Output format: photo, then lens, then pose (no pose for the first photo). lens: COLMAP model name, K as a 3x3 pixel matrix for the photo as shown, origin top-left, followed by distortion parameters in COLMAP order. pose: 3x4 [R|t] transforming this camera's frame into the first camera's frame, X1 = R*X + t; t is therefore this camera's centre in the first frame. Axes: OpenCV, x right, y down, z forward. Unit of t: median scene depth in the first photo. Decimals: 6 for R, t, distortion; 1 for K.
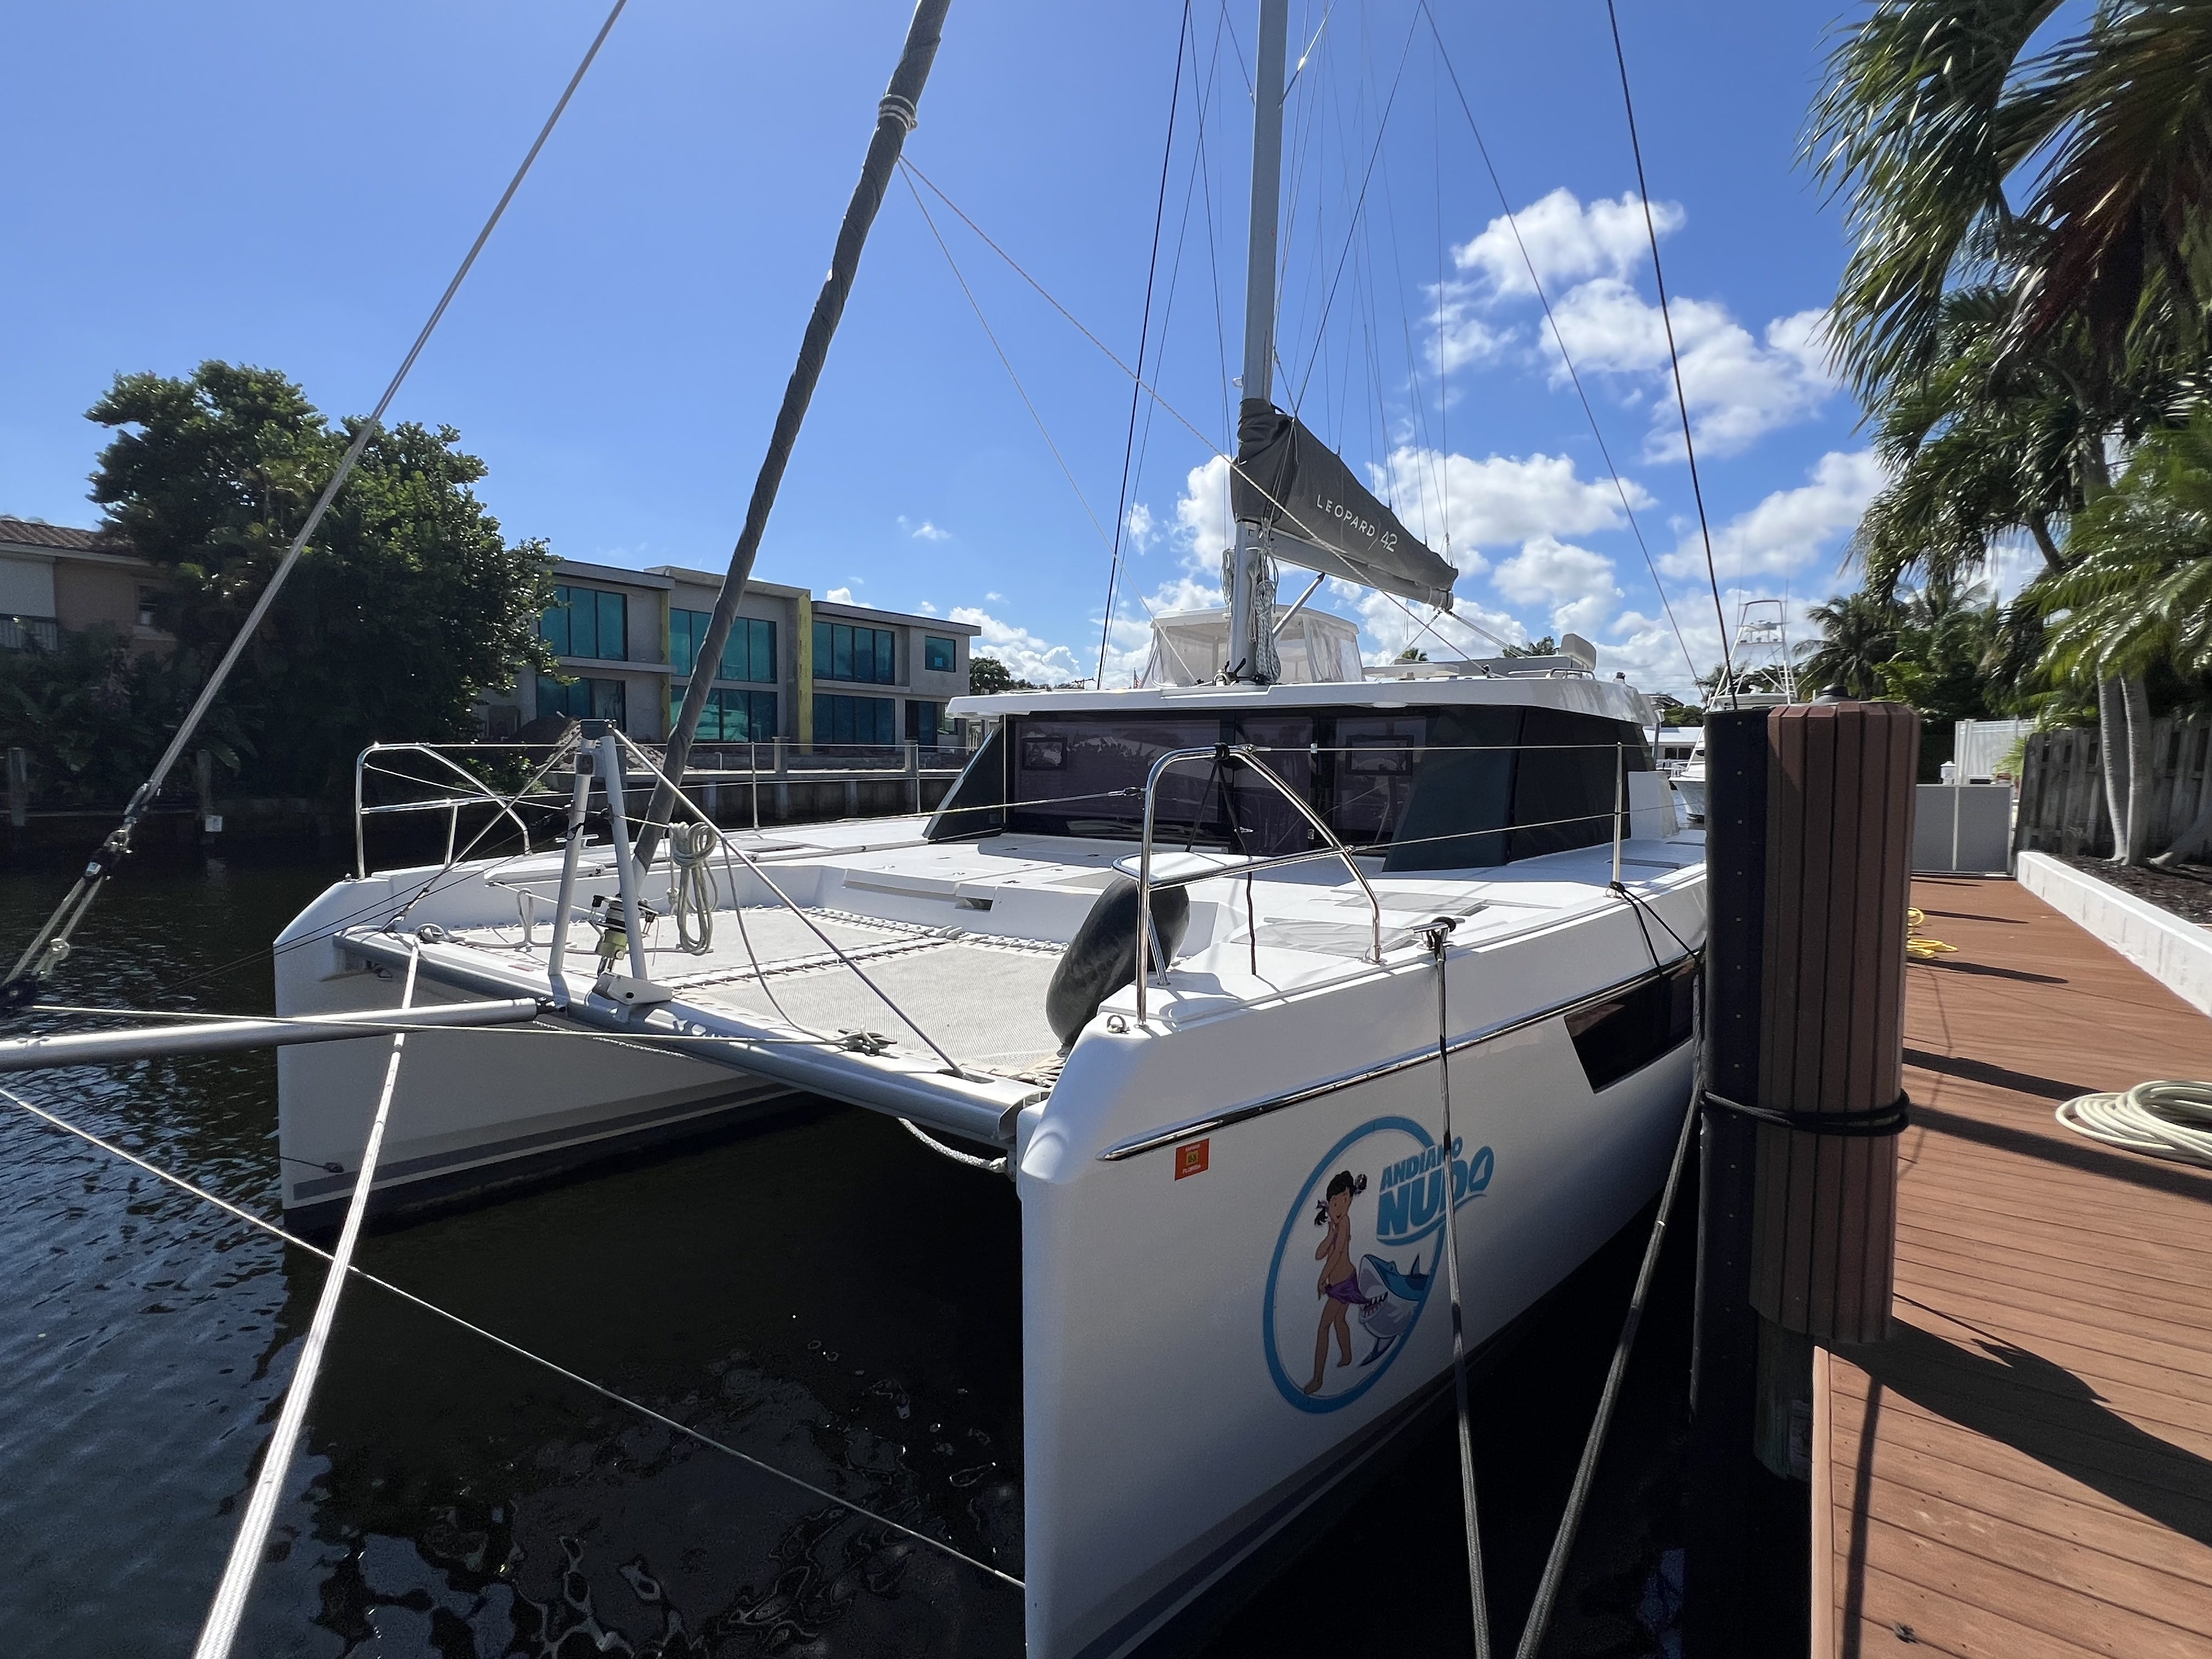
lens RADIAL K [[1034.4, 0, 1110.0], [0, 1034.4, 818.9], [0, 0, 1]] dist [-0.000743, -0.000248]
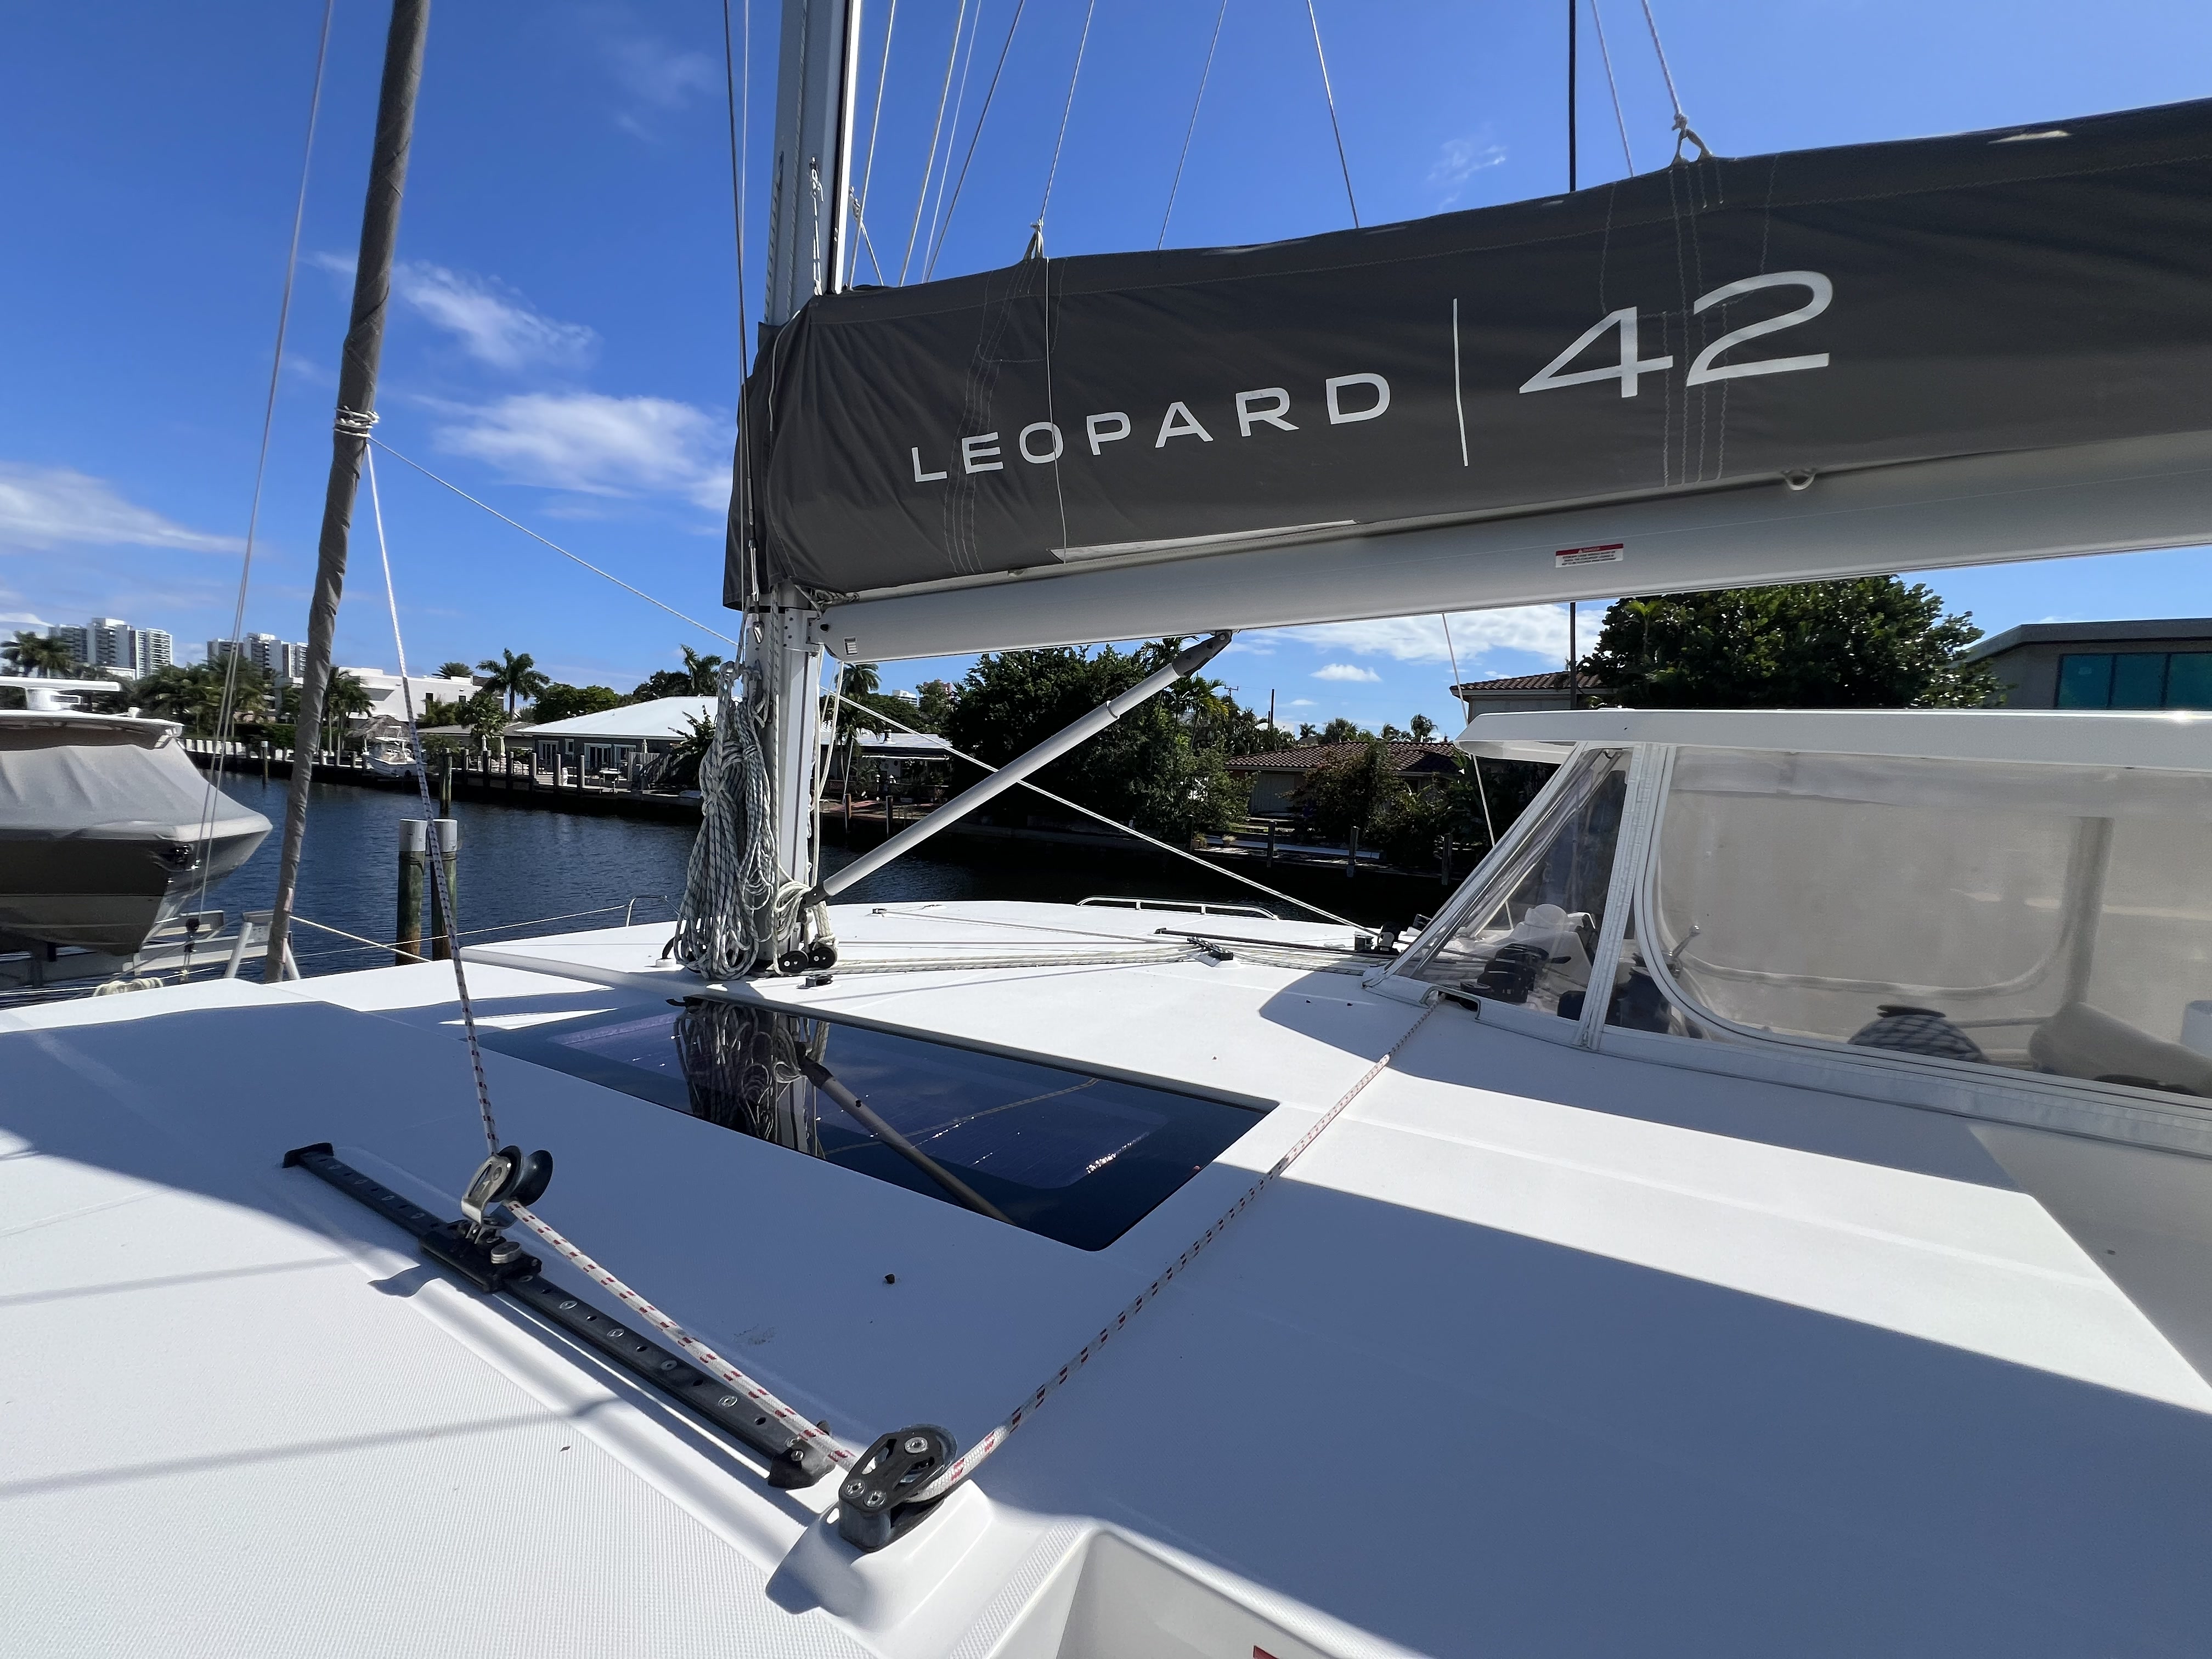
lens RADIAL K [[882.0, 0, 1108.4], [0, 882.0, 826.1], [0, 0, 1]] dist [-0.002525, 0.000336]
pose [[0.060679, 0.051948, -0.996805, 0.117578], [-0.108411, 0.993080, 0.045154, -0.050556], [0.992253, 0.105325, 0.065891, 0.251085]]
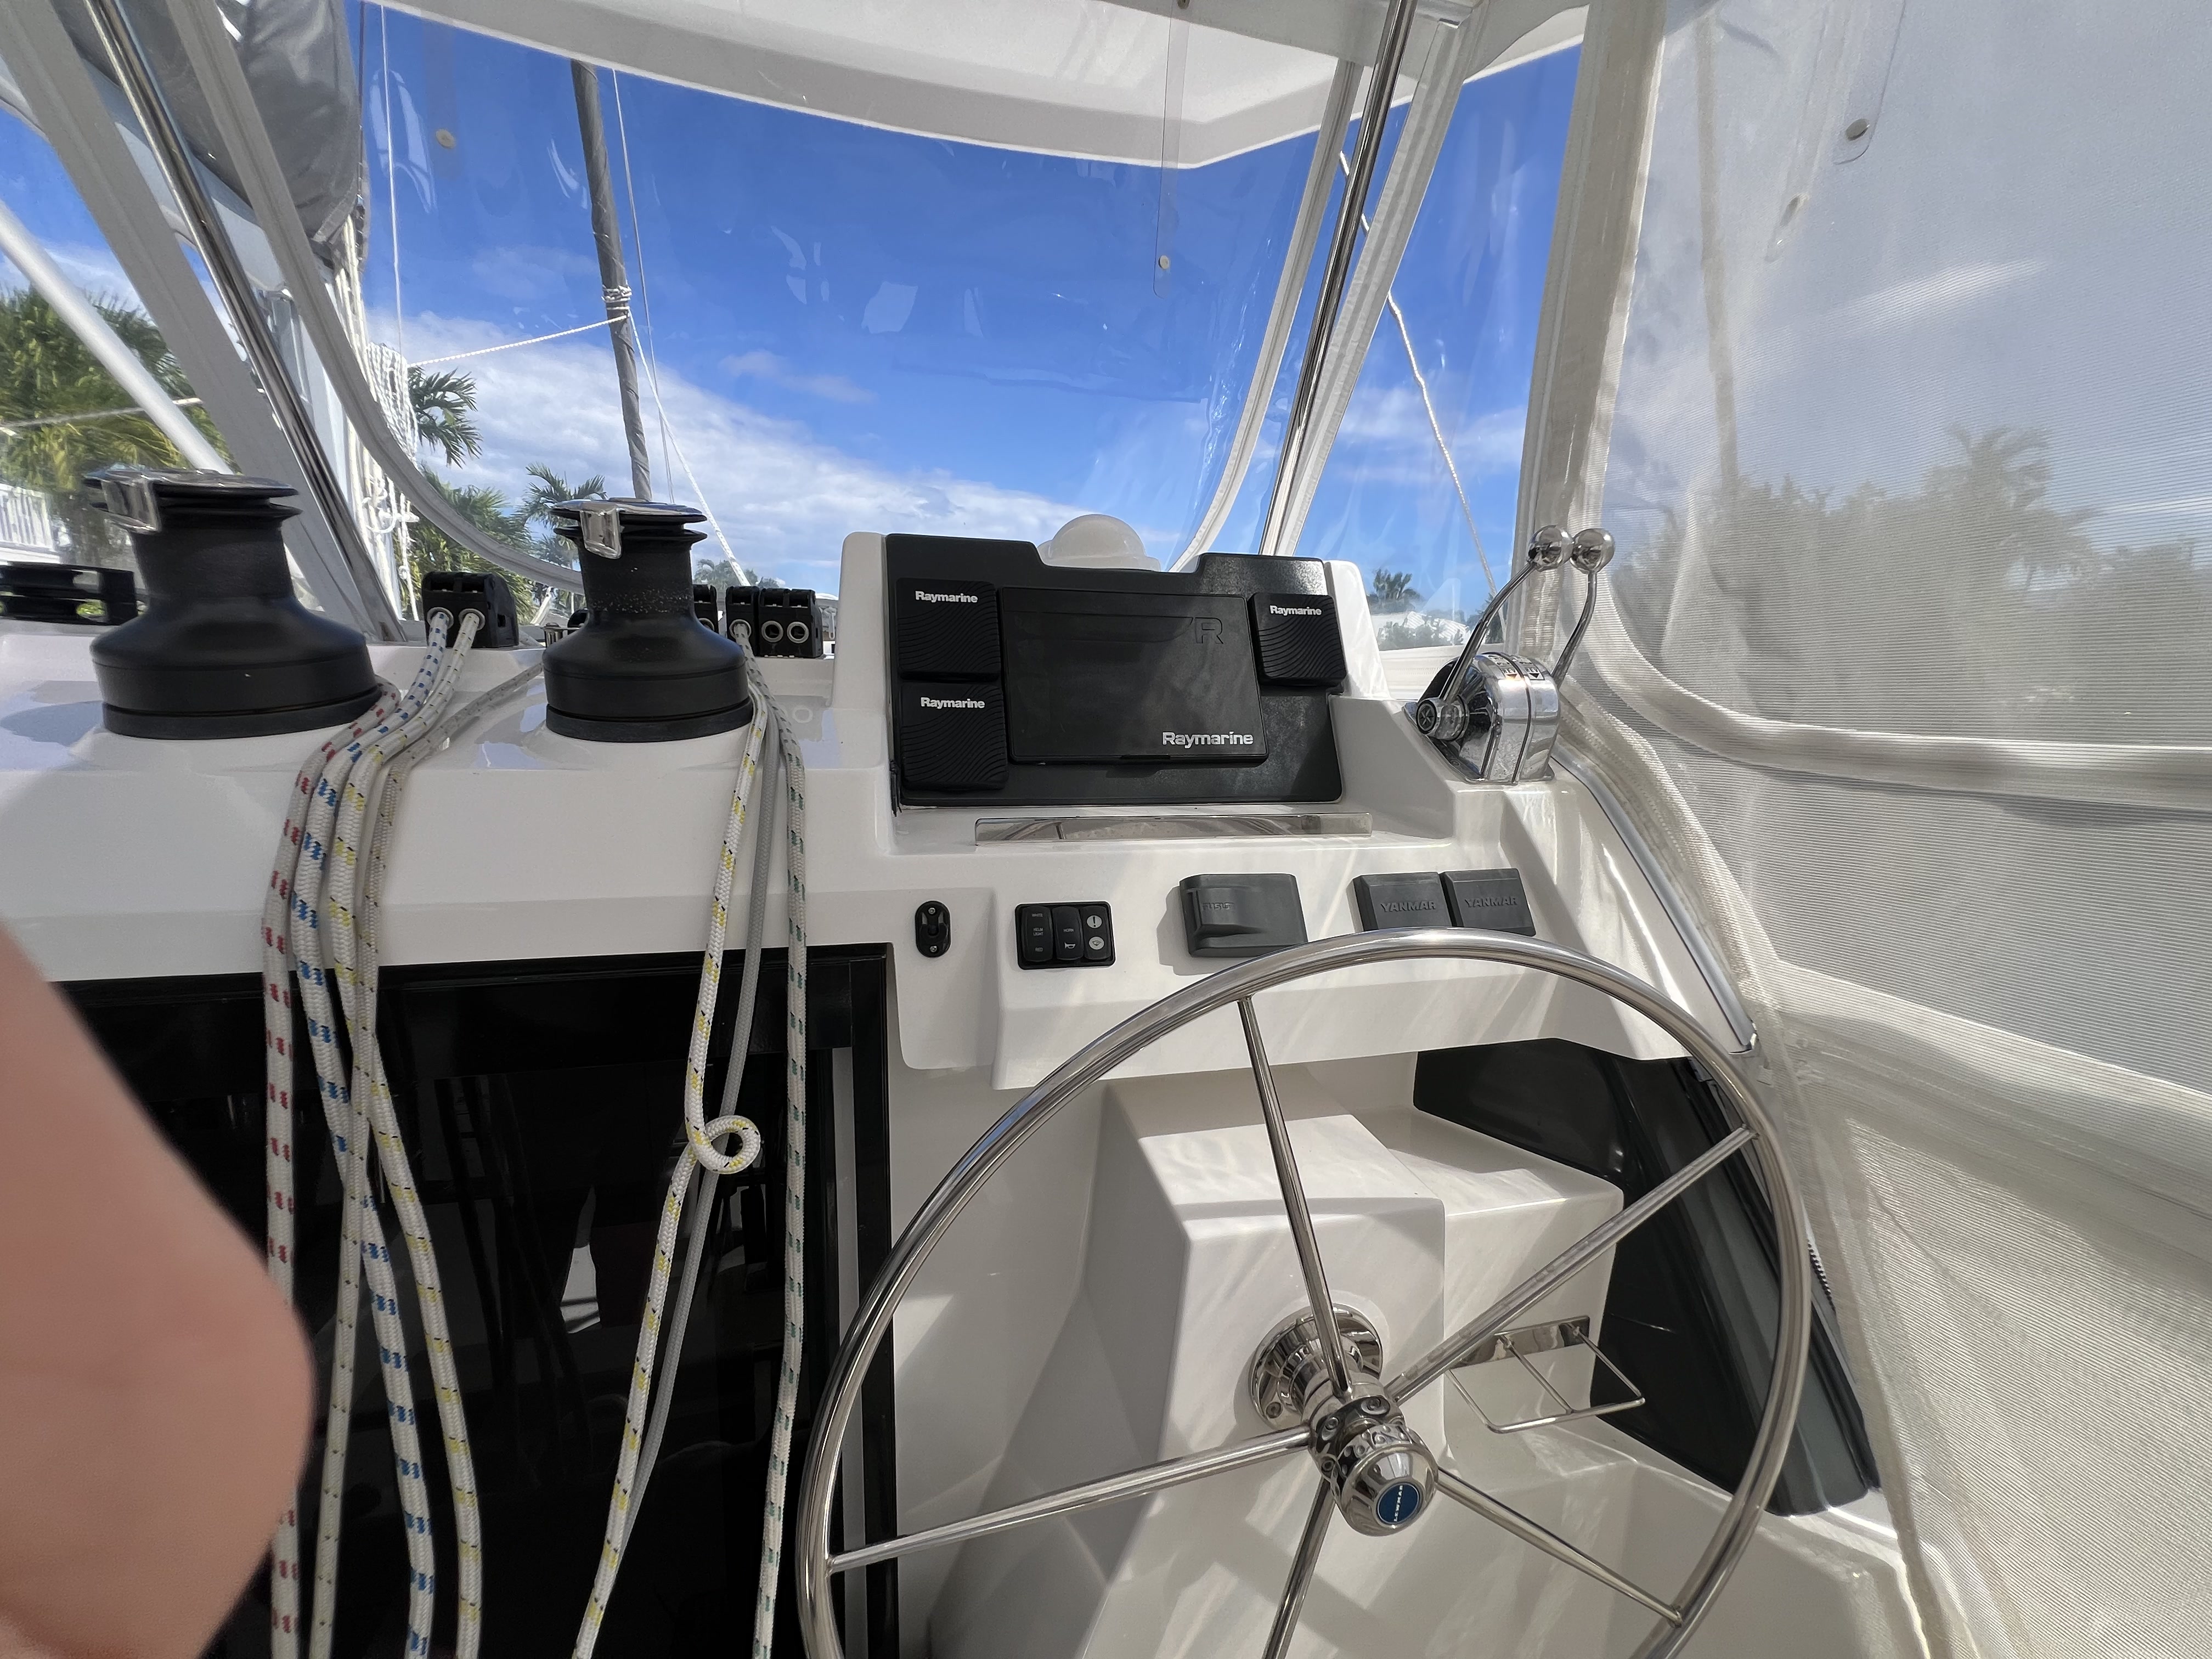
lens RADIAL K [[882.2, 0, 1104.4], [0, 882.2, 828.9], [0, 0, 1]] dist [-0.002325, 0.000104]
pose [[-0.648980, 0.107531, -0.753168, 0.048104], [-0.078916, 0.975107, 0.207217, -0.037898], [0.756702, 0.193917, -0.624338, 0.332410]]
